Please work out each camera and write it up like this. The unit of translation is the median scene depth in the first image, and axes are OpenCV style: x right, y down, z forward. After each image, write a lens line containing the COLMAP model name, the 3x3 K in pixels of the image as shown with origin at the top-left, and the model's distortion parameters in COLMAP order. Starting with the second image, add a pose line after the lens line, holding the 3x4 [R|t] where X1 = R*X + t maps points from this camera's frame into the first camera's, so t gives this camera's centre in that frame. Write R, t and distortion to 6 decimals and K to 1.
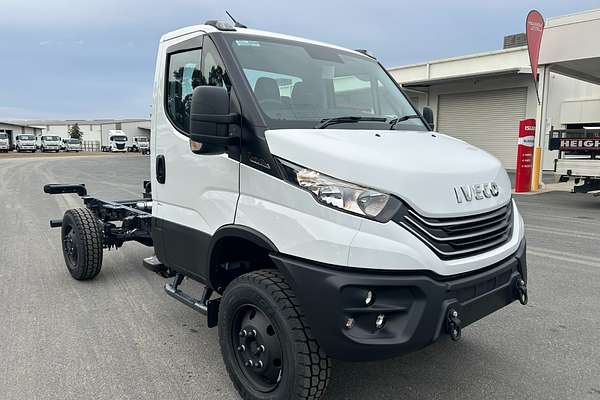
lens RADIAL K [[447.0, 0, 300.0], [0, 447.0, 200.0], [0, 0, 1]] dist [0.001434, -0.048288]
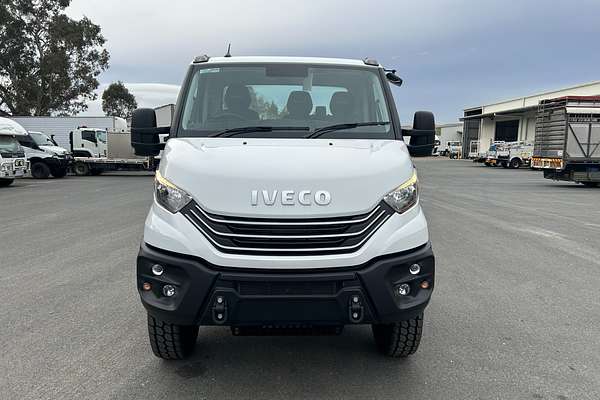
lens RADIAL K [[447.0, 0, 300.0], [0, 447.0, 200.0], [0, 0, 1]] dist [0.001434, -0.048288]
pose [[0.788634, 0.084565, -0.609019, 1.165182], [-0.090532, 0.995672, 0.021021, -0.041763], [0.608161, 0.038558, 0.792877, 0.206356]]
